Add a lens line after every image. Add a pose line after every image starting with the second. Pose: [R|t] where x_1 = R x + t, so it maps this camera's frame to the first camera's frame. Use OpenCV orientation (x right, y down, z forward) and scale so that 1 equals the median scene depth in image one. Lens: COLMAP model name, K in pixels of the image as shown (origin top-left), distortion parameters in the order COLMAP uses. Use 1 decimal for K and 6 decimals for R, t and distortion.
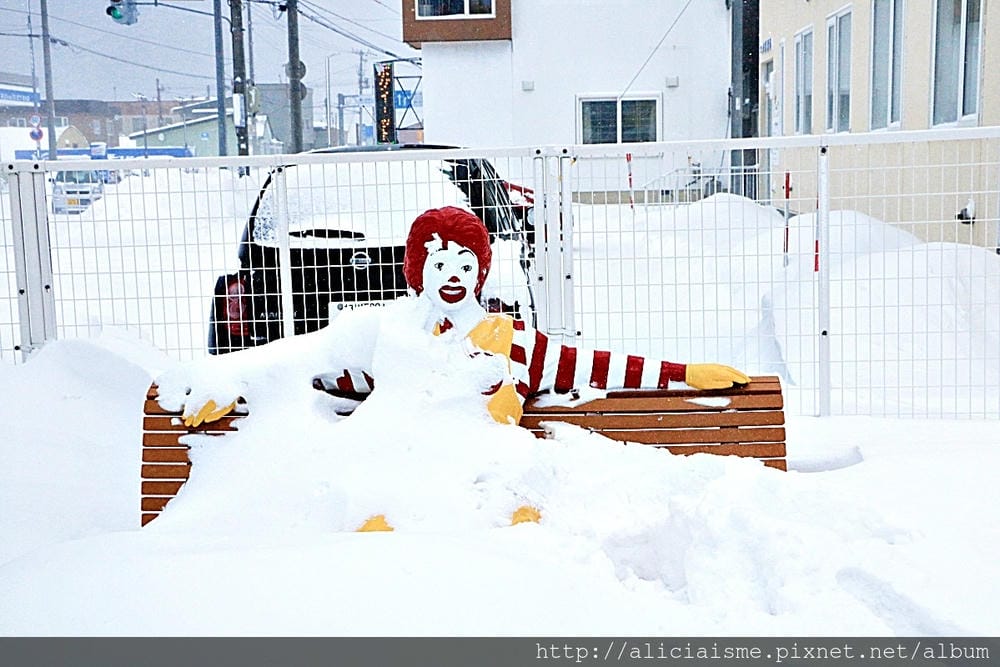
lens RADIAL K [[1518.1, 0, 499.9], [0, 1518.1, 328.3], [0, 0, 1]] dist [0.143370, 0.000000]
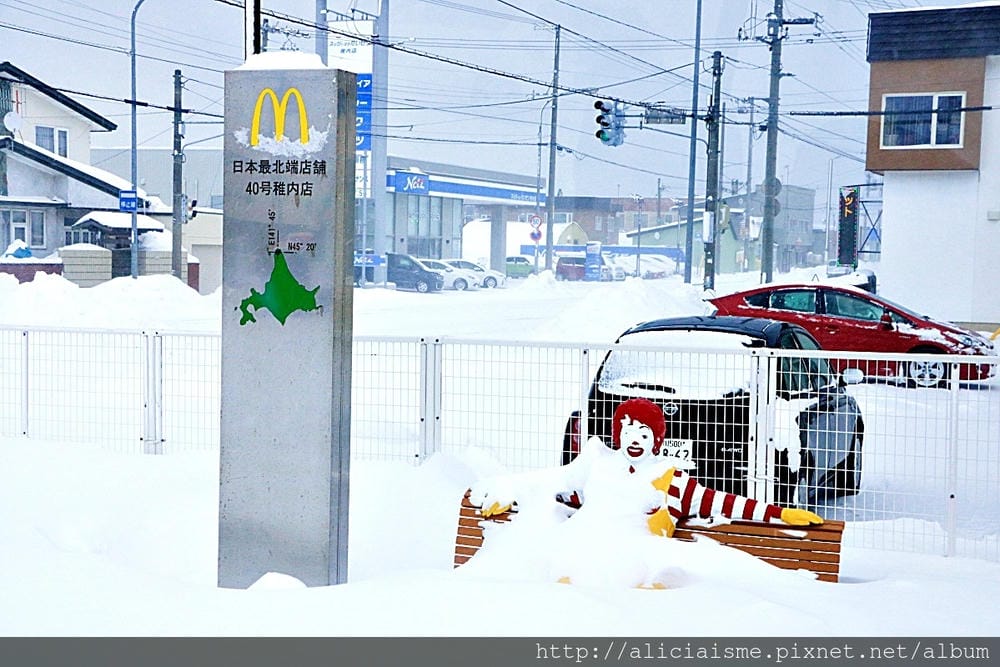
lens RADIAL K [[1518.1, 0, 499.2], [0, 1518.1, 335.7], [0, 0, 1]] dist [0.143370, 0.000000]
pose [[0.949944, 0.059516, -0.306698, 0.316874], [-0.078886, 0.995571, -0.051141, -0.049793], [0.302296, 0.072775, 0.950432, -0.612443]]
